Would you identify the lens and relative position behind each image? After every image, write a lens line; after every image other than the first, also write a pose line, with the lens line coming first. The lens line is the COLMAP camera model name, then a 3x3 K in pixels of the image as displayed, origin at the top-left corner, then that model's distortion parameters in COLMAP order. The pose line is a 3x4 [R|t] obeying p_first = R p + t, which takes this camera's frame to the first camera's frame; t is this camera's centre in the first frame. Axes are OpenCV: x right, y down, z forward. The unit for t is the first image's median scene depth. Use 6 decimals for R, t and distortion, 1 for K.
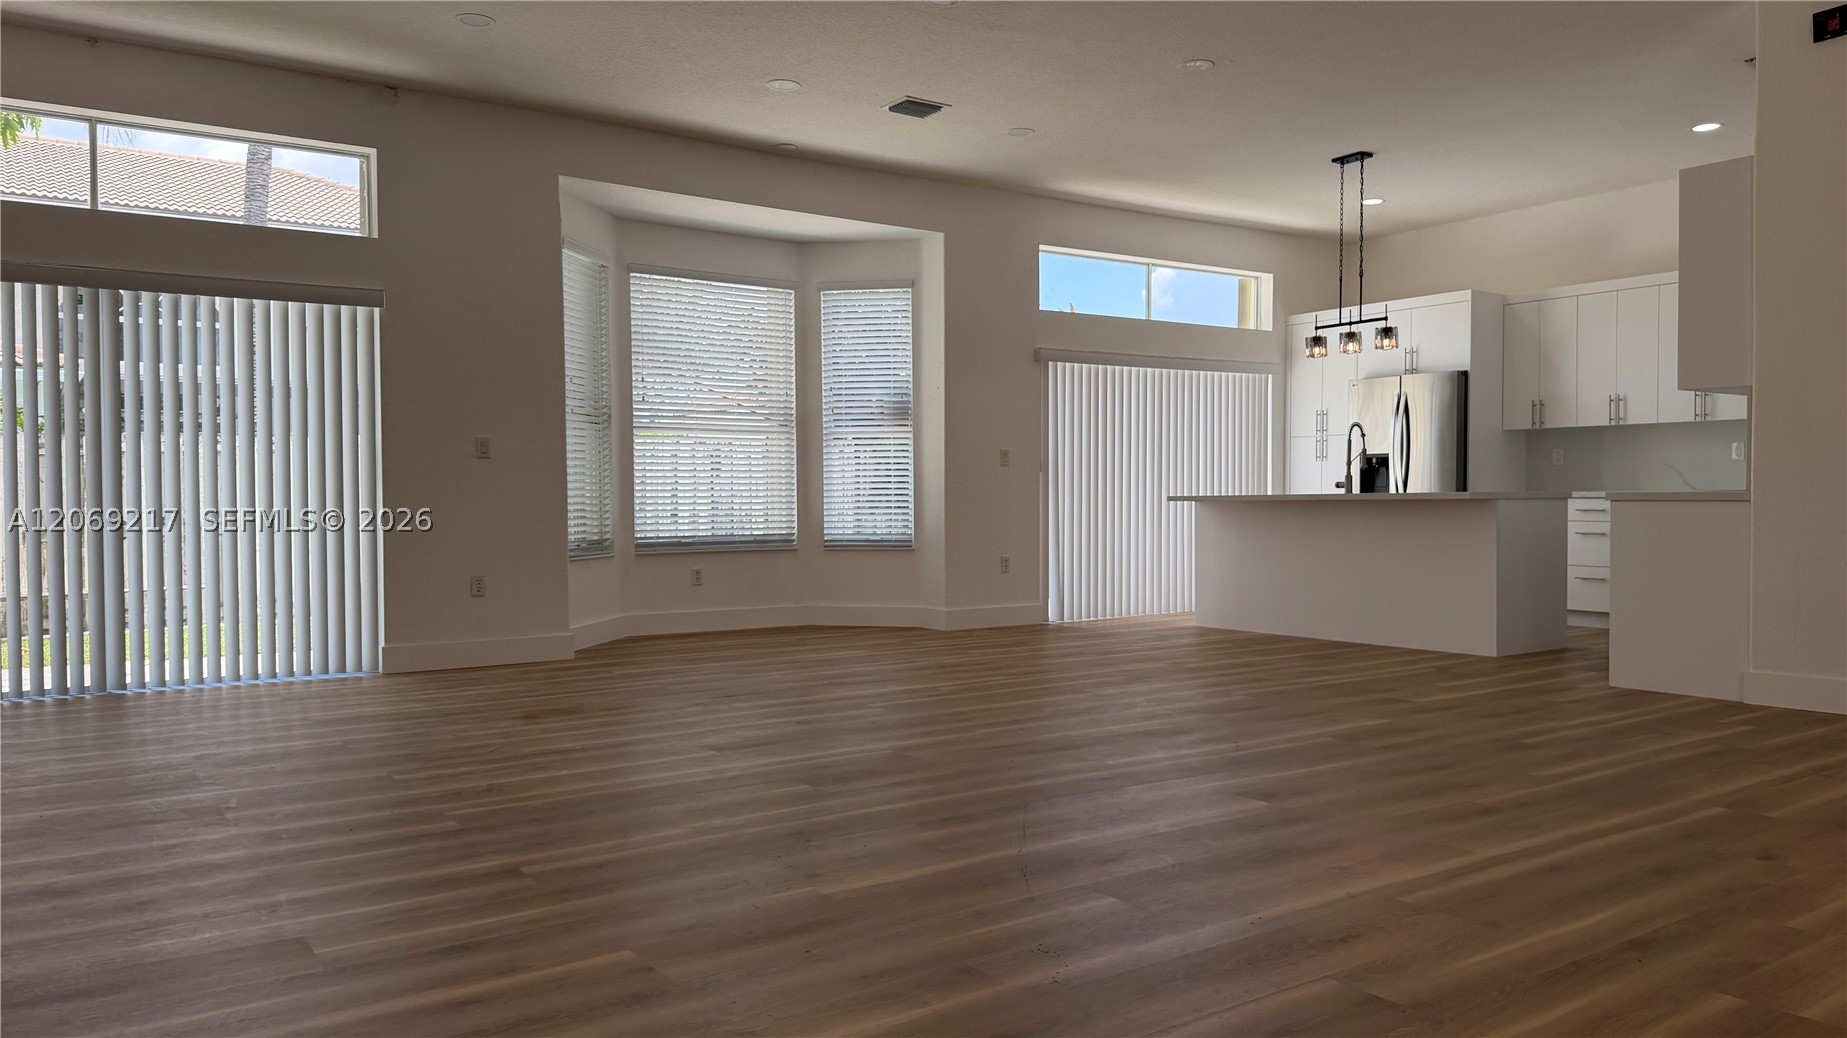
lens RADIAL K [[1256.7, 0, 925.1], [0, 1256.7, 522.1], [0, 0, 1]] dist [-0.003440, -0.002228]
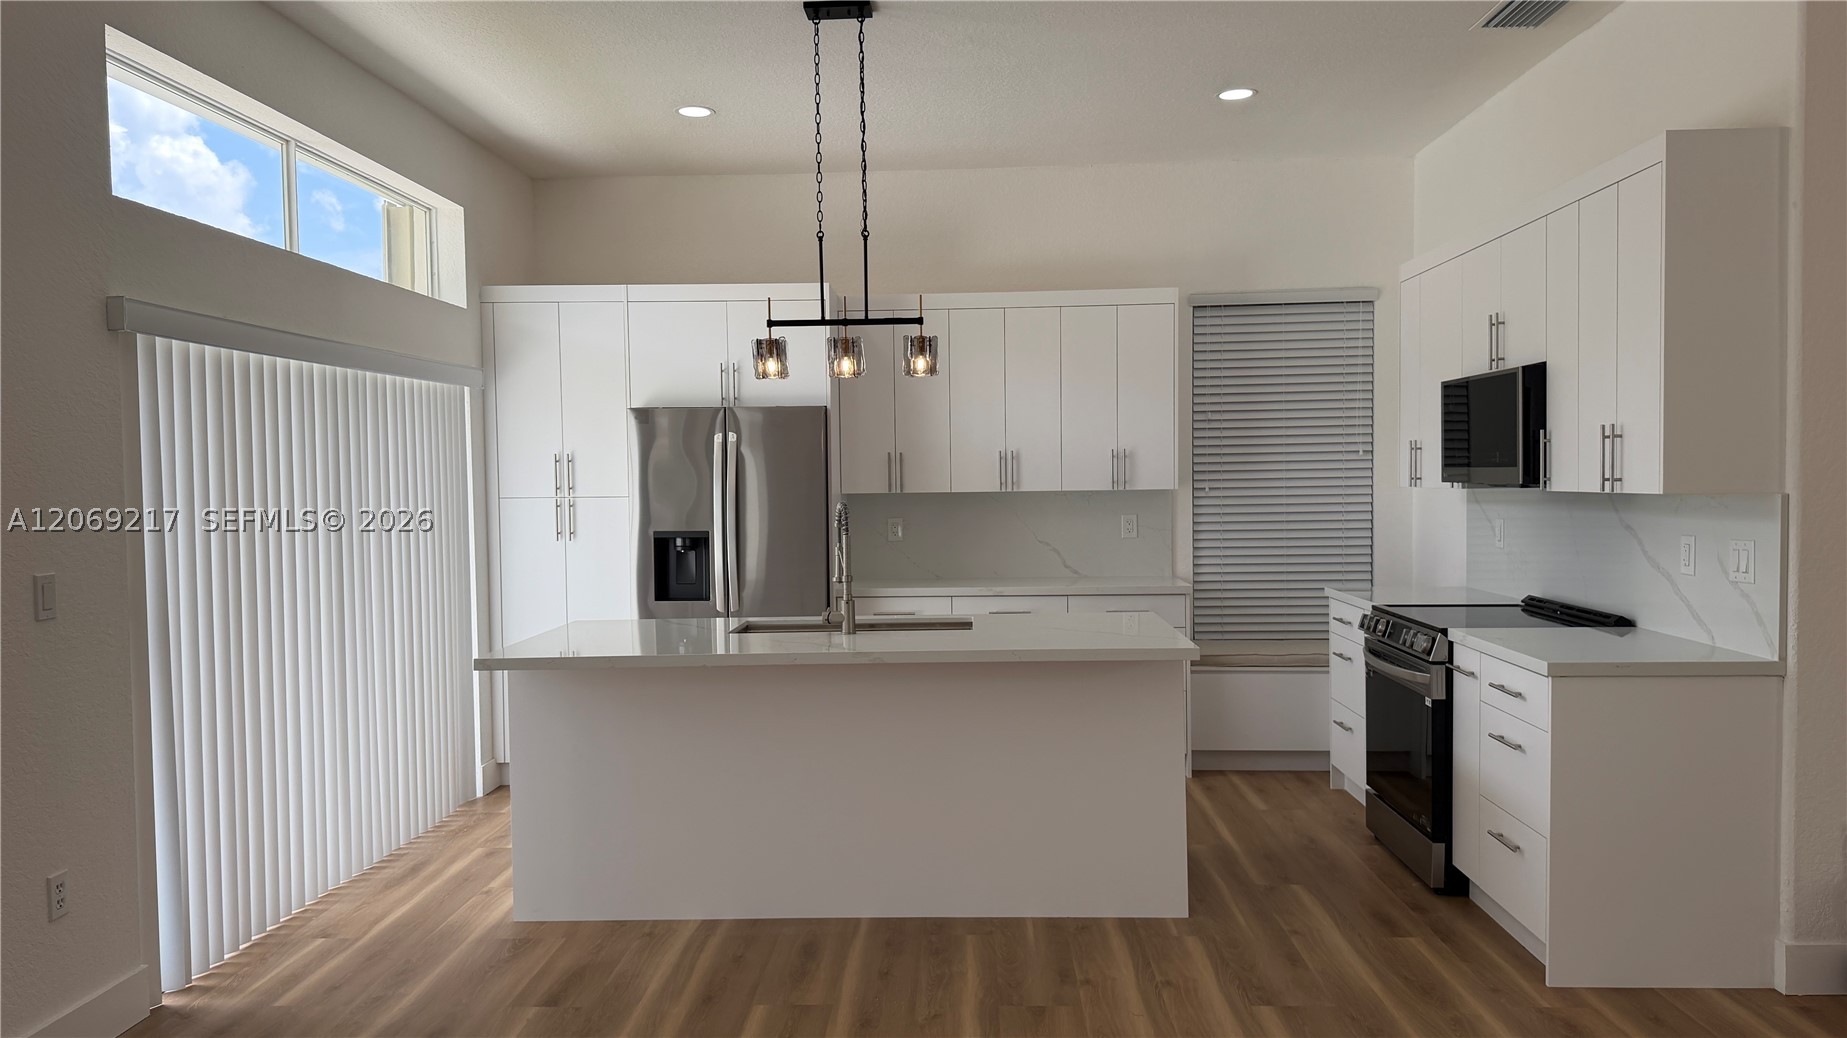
lens RADIAL K [[1256.7, 0, 923.0], [0, 1256.7, 522.8], [0, 0, 1]] dist [-0.003440, -0.002228]
pose [[0.574445, -0.032141, 0.817912, -0.082843], [0.025033, 0.999451, 0.021693, -0.075330], [-0.818161, 0.008014, 0.574934, 0.605616]]
